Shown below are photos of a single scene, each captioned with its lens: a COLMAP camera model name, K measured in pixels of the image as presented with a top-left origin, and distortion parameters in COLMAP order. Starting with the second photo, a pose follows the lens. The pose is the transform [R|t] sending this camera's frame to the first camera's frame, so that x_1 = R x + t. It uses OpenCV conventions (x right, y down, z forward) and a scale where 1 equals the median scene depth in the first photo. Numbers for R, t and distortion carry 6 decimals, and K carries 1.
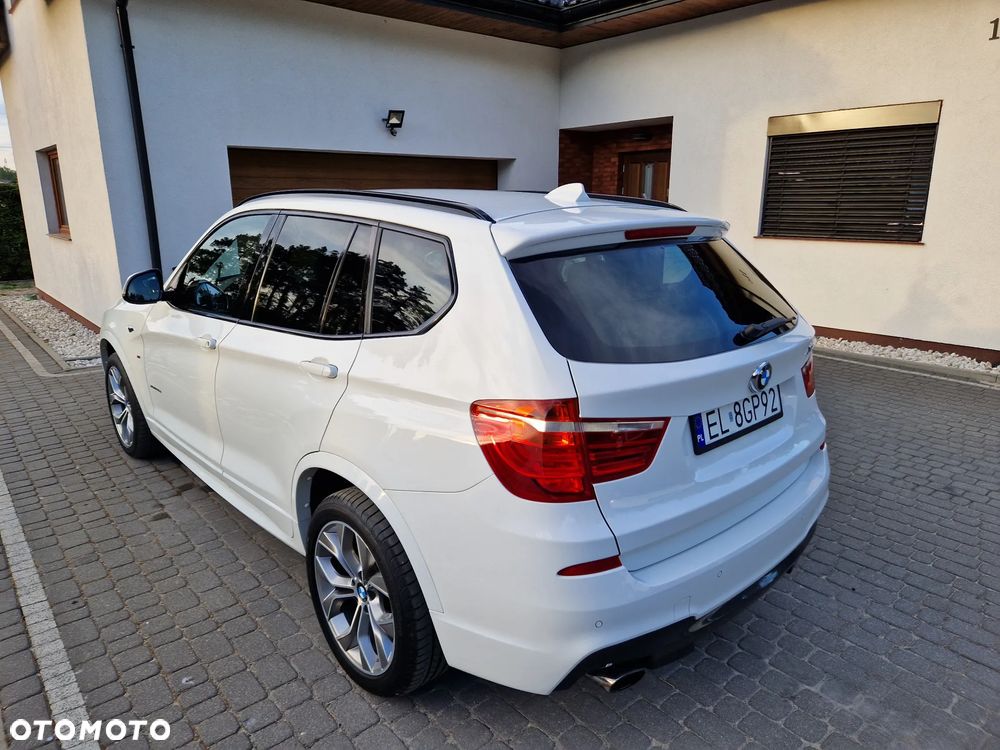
lens RADIAL K [[666.6, 0, 487.3], [0, 666.6, 364.9], [0, 0, 1]] dist [0.061546, -0.054607]
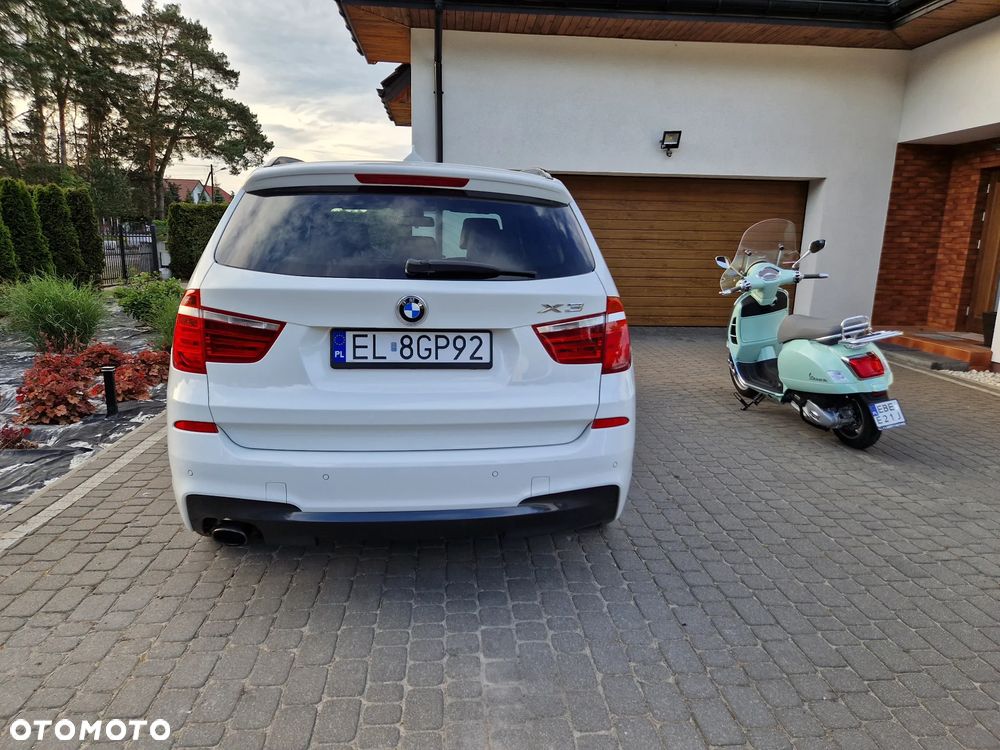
lens RADIAL K [[661.7, 0, 503.1], [0, 661.7, 375.8], [0, 0, 1]] dist [0.071177, -0.059503]
pose [[0.815838, 0.142726, -0.560391, 0.949222], [-0.168779, 0.985640, 0.005319, 0.075900], [0.553103, 0.090243, 0.828211, 0.201030]]
